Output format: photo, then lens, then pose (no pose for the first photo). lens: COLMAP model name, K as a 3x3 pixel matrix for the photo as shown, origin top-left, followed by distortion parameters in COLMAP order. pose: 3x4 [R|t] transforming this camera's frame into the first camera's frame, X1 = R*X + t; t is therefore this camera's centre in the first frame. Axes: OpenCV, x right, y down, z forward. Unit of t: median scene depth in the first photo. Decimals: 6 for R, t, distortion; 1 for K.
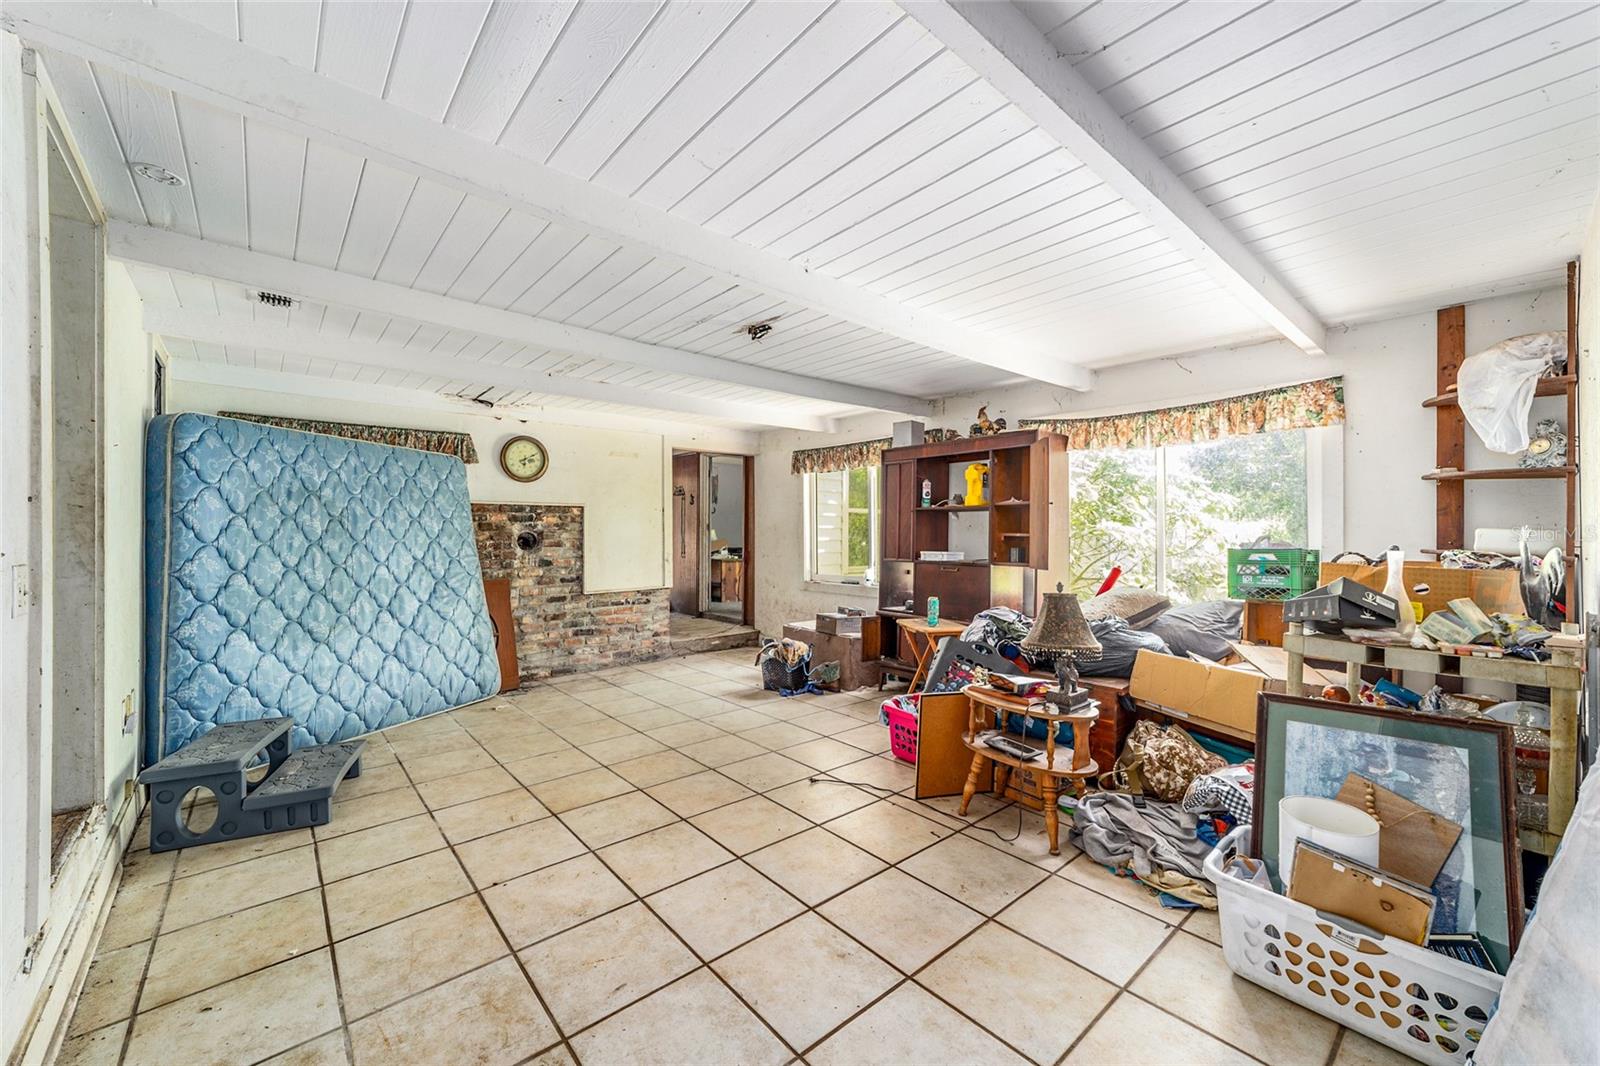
lens RADIAL K [[616.8, 0, 773.1], [0, 616.8, 529.0], [0, 0, 1]] dist [-0.009480, 0.005105]
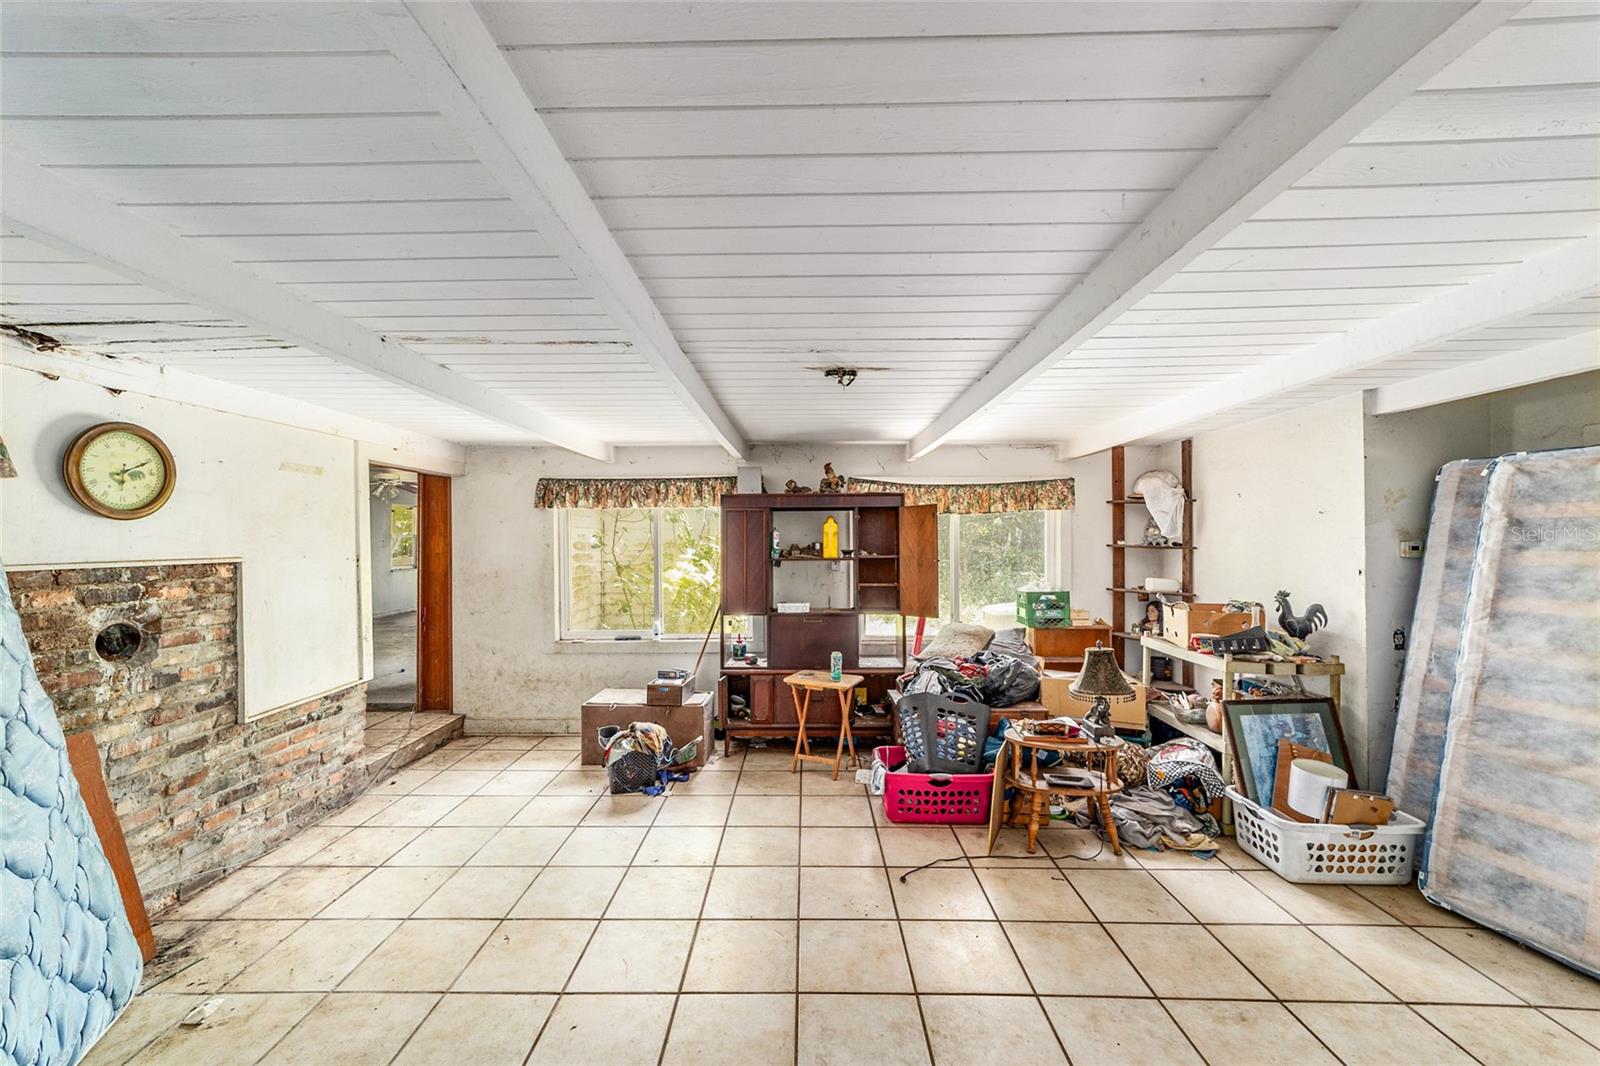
lens RADIAL K [[616.8, 0, 786.2], [0, 616.8, 540.4], [0, 0, 1]] dist [-0.009480, 0.005105]
pose [[0.657454, -0.007718, 0.753455, -0.416545], [0.004662, 0.999970, 0.006175, -0.059354], [-0.753480, -0.000547, 0.657470, 0.295898]]
